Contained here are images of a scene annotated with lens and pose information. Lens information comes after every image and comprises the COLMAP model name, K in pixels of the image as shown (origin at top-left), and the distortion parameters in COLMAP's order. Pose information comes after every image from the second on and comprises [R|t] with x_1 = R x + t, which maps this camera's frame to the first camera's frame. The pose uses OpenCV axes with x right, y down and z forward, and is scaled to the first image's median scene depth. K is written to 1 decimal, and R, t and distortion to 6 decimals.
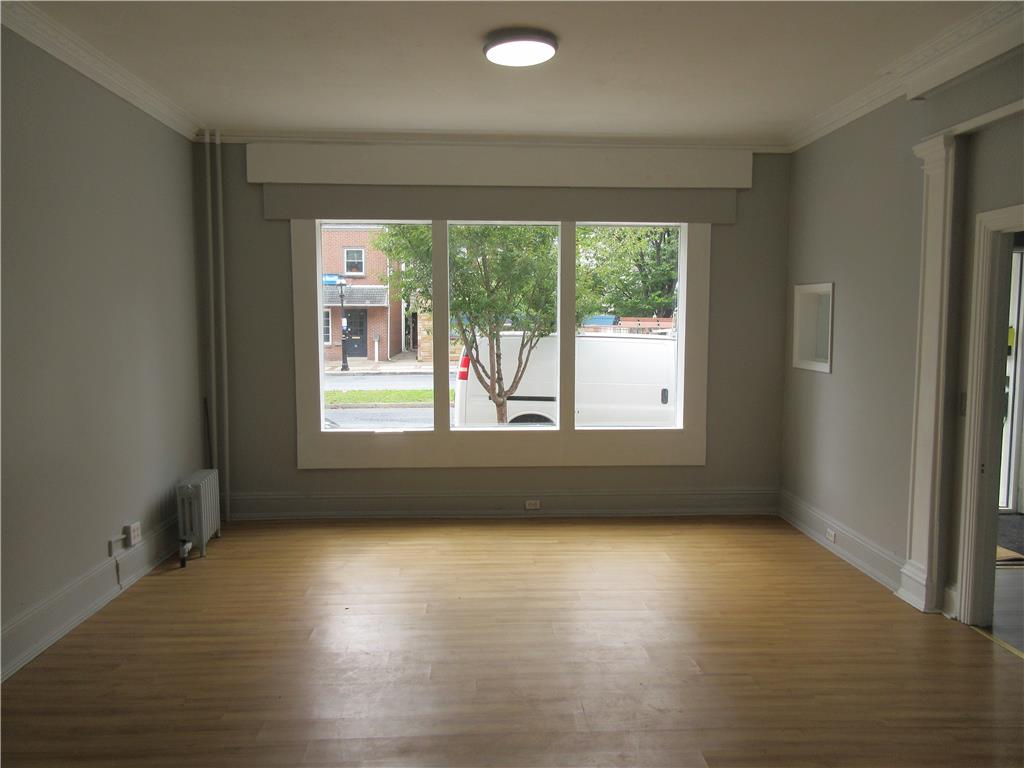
lens RADIAL K [[761.7, 0, 512.0], [0, 761.7, 384.0], [0, 0, 1]] dist [0.006372, 0.004672]
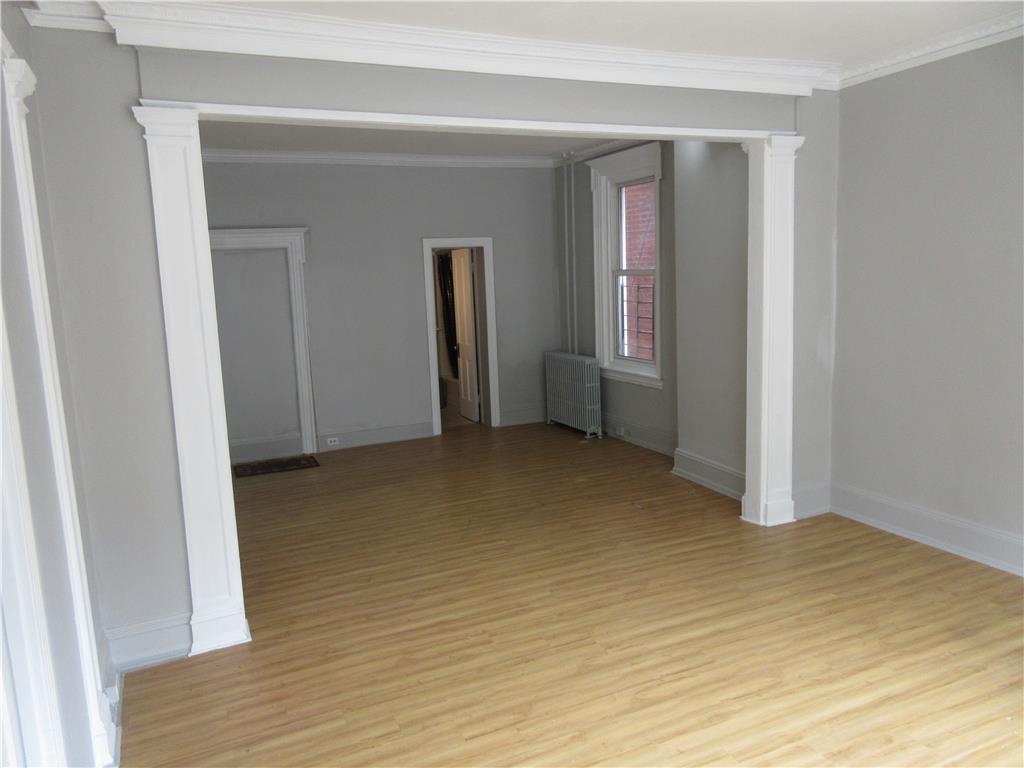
lens RADIAL K [[761.7, 0, 512.0], [0, 761.7, 384.0], [0, 0, 1]] dist [0.006372, 0.004672]
pose [[-0.924903, 0.091649, -0.368992, 0.591934], [0.005072, 0.973400, 0.229055, -0.230203], [0.380170, 0.209982, -0.900766, 1.864355]]
